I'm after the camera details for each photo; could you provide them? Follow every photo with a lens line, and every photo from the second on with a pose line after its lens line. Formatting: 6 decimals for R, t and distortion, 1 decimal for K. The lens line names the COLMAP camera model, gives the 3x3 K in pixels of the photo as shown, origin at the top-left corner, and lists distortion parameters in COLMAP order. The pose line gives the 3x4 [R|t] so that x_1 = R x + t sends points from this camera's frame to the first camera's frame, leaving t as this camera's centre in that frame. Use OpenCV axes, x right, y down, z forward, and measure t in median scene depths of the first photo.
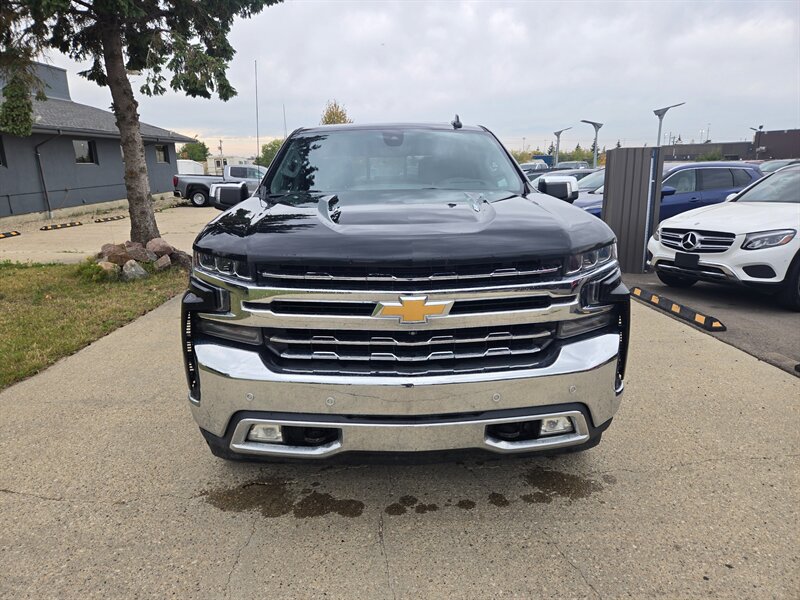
lens RADIAL K [[531.5, 0, 384.7], [0, 531.5, 300.6], [0, 0, 1]] dist [0.036535, -0.017826]
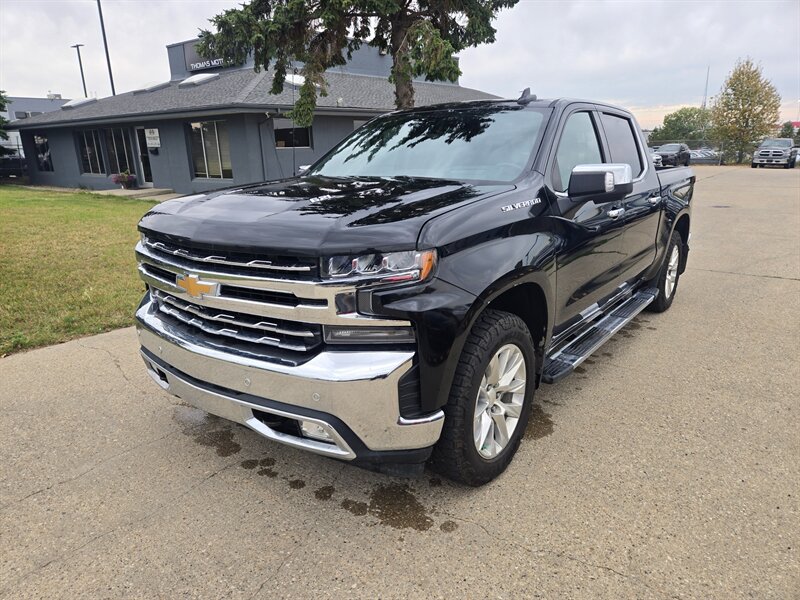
lens RADIAL K [[531.5, 0, 401.6], [0, 531.5, 306.7], [0, 0, 1]] dist [0.036535, -0.017826]
pose [[0.780188, 0.179407, -0.599267, 0.985112], [-0.145534, 0.983761, 0.105045, -0.111119], [0.608381, 0.005259, 0.793628, 0.332320]]
